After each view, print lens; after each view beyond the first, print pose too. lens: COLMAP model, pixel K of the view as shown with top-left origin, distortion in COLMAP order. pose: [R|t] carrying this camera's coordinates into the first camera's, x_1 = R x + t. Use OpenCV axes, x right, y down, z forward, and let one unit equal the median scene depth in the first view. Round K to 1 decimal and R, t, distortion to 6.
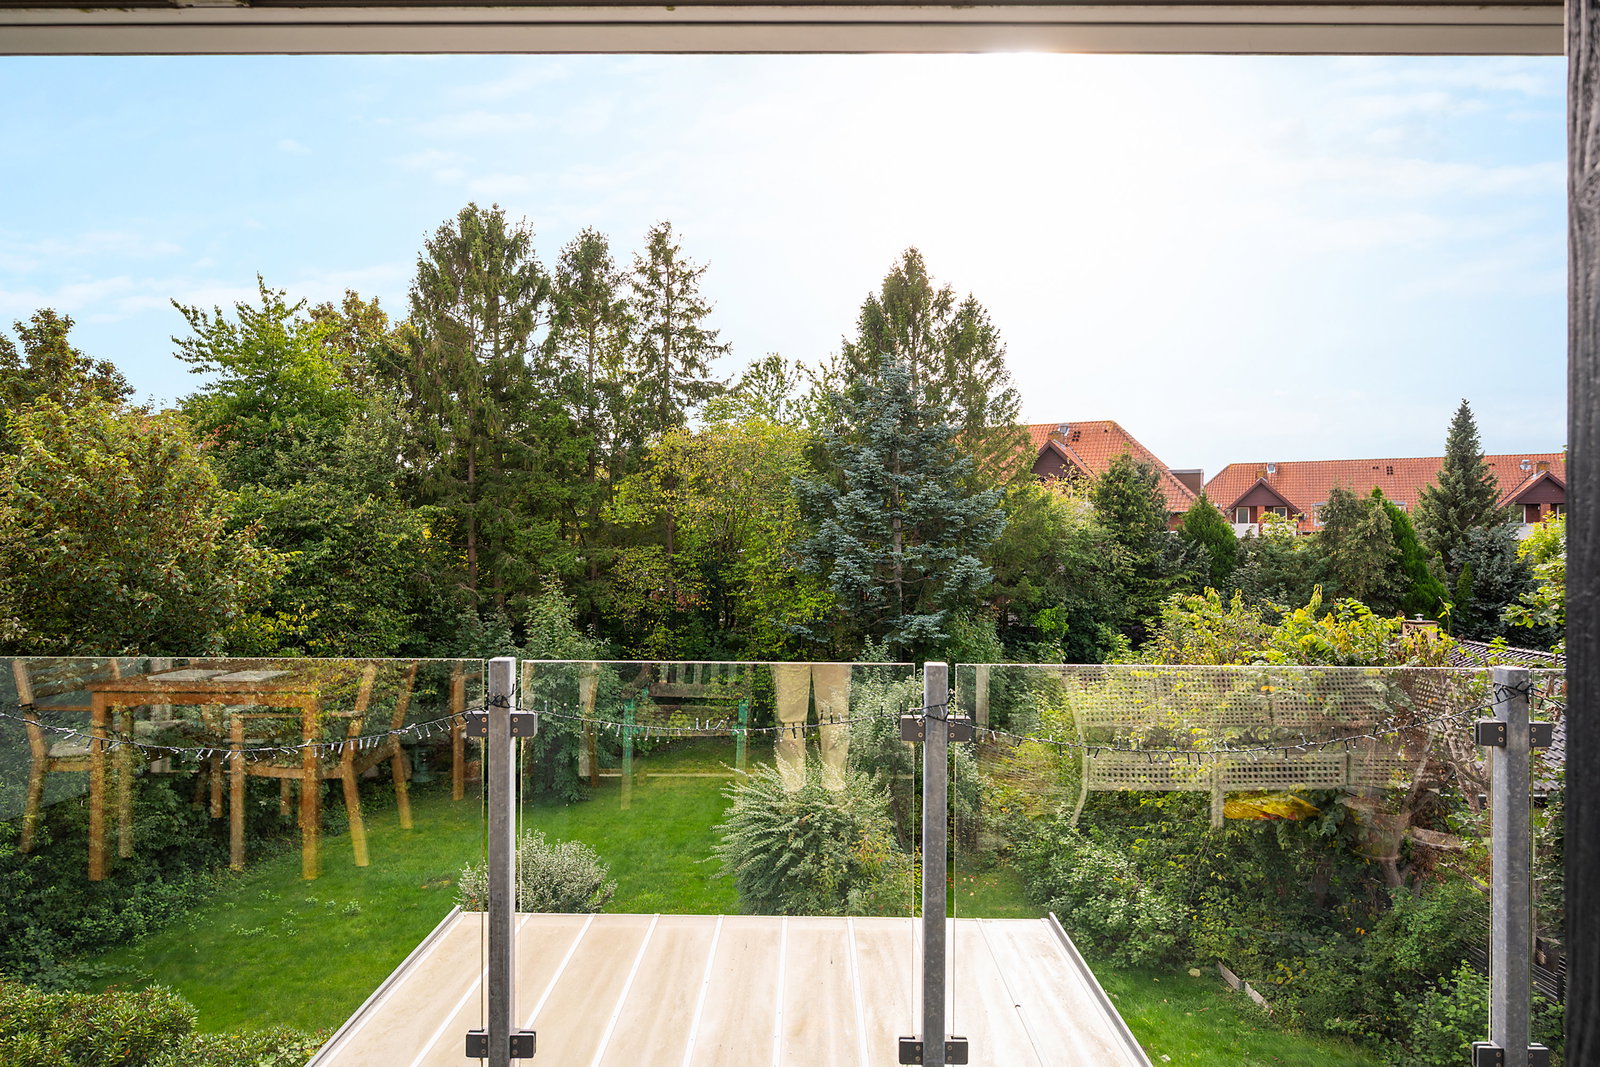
lens RADIAL K [[876.0, 0, 794.5], [0, 876.0, 537.0], [0, 0, 1]] dist [0.006451, 0.000239]
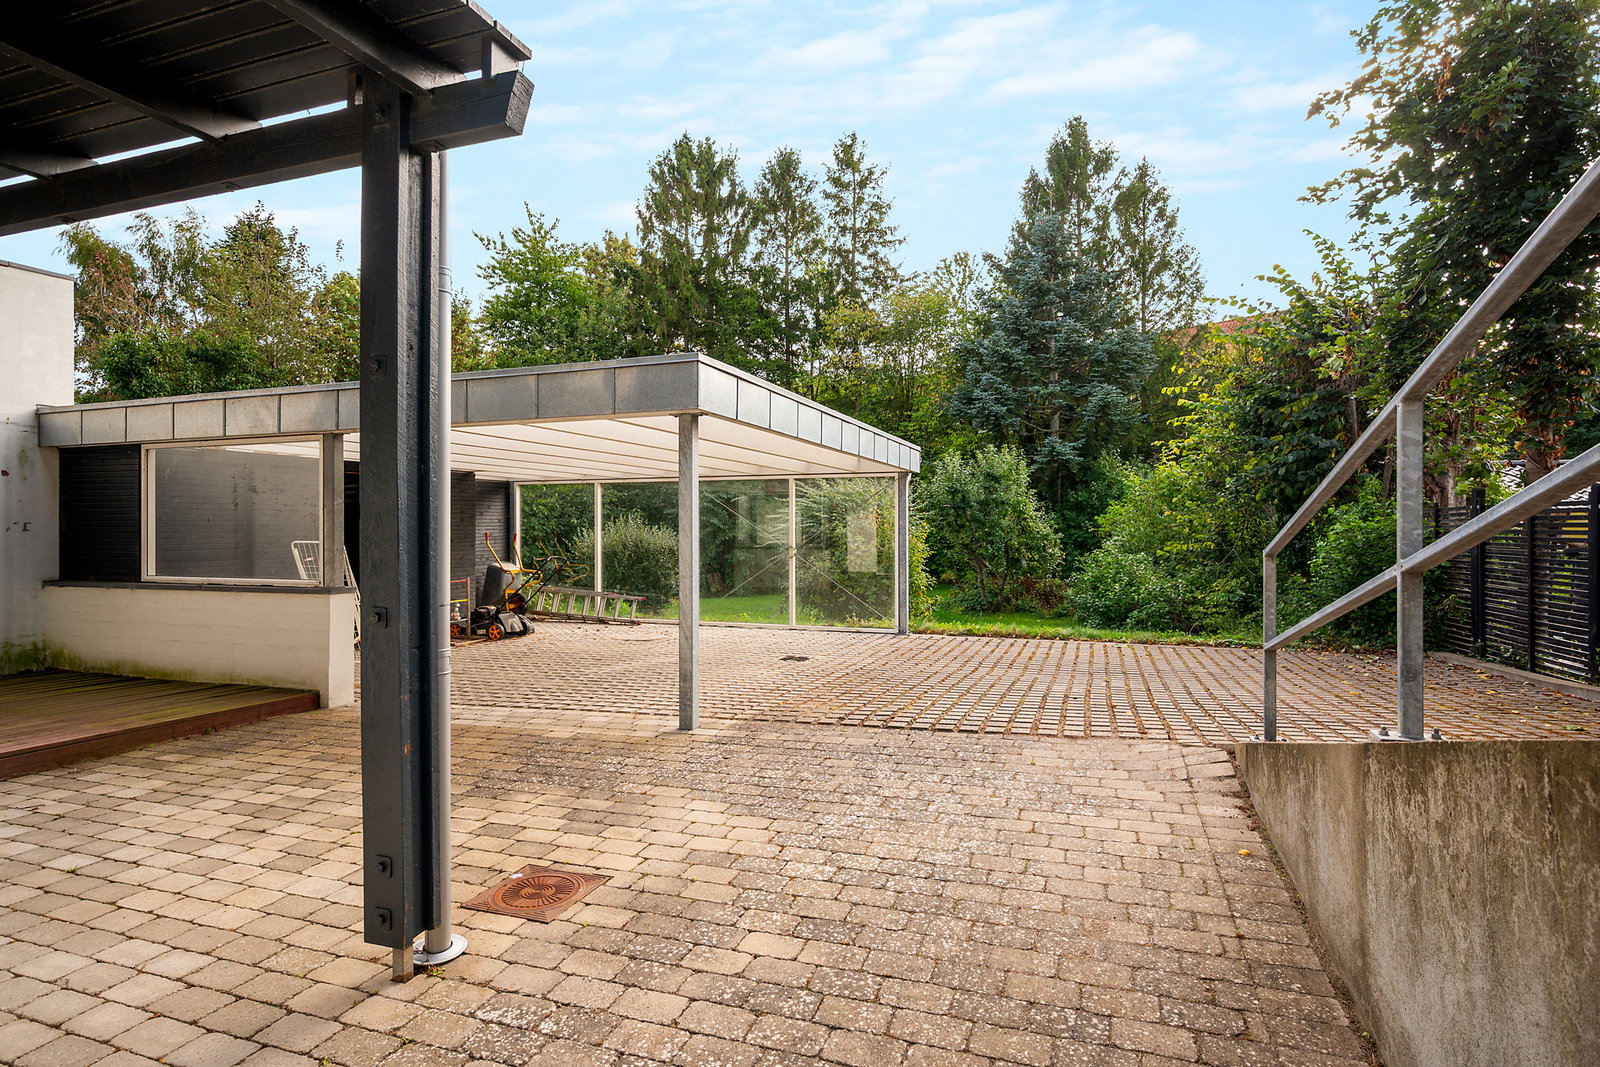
lens RADIAL K [[851.8, 0, 806.2], [0, 851.8, 530.2], [0, 0, 1]] dist [-0.008549, -0.000512]
pose [[0.945715, -0.008678, -0.324881, 0.157985], [0.007547, 0.999960, -0.004739, 0.163216], [0.324910, 0.002030, 0.945743, -0.049851]]
